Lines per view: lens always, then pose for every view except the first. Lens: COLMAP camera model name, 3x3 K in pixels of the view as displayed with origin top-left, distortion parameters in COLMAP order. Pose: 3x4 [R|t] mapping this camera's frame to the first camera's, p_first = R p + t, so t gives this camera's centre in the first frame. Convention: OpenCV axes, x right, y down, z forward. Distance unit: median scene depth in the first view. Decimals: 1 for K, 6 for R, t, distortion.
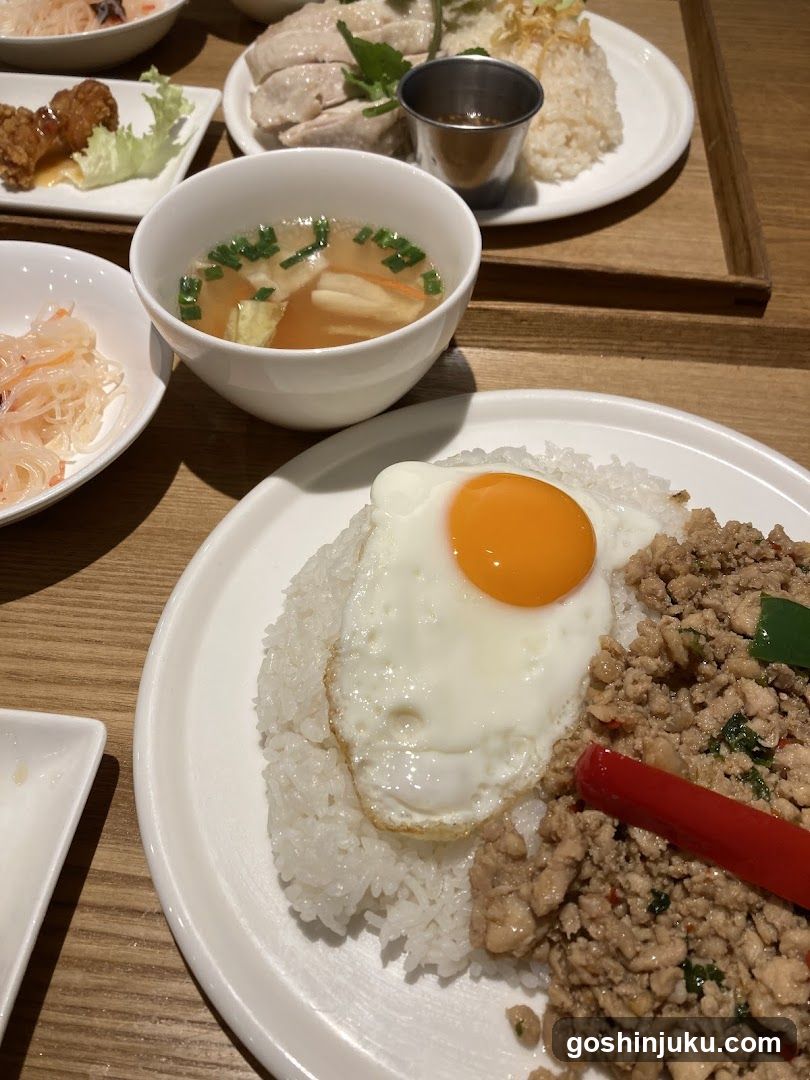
lens RADIAL K [[932.0, 0, 410.5], [0, 932.0, 539.2], [0, 0, 1]] dist [0.012688, -0.023596]
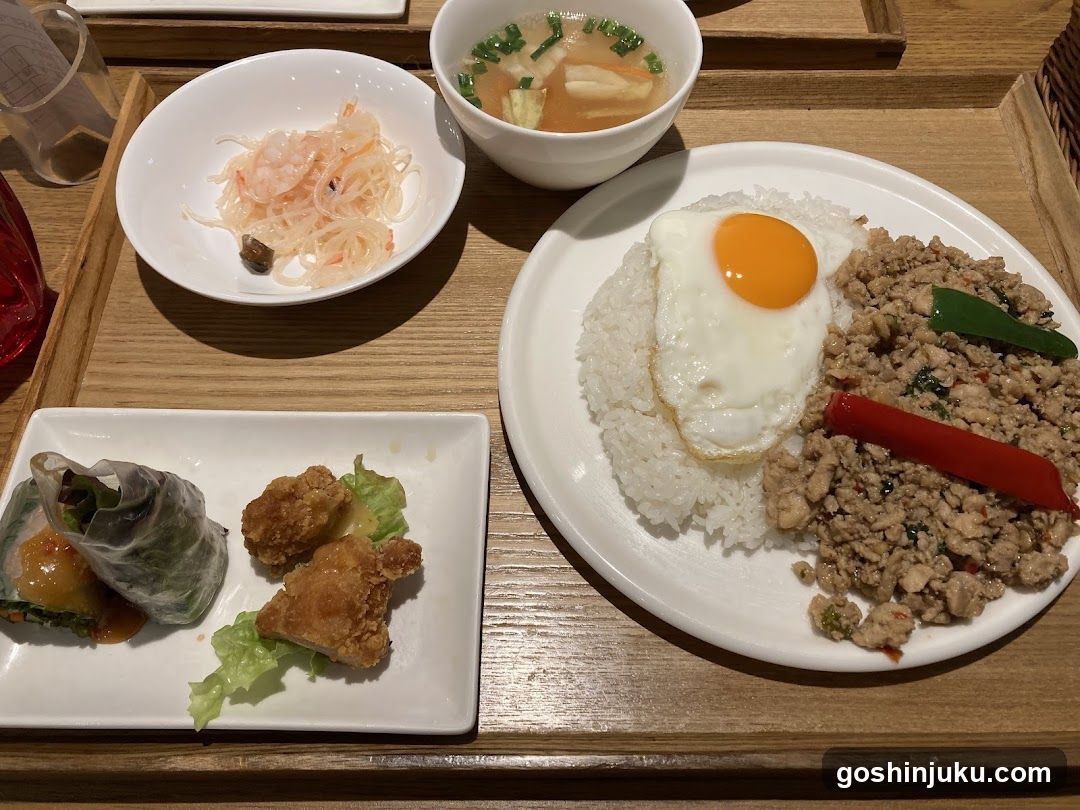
lens RADIAL K [[932.0, 0, 534.2], [0, 932.0, 404.5], [0, 0, 1]] dist [0.012688, -0.023596]
pose [[0.994935, -0.088839, 0.047026, -0.297170], [0.081358, 0.986477, 0.142282, -0.014576], [-0.059030, -0.137736, 0.988708, -0.381886]]
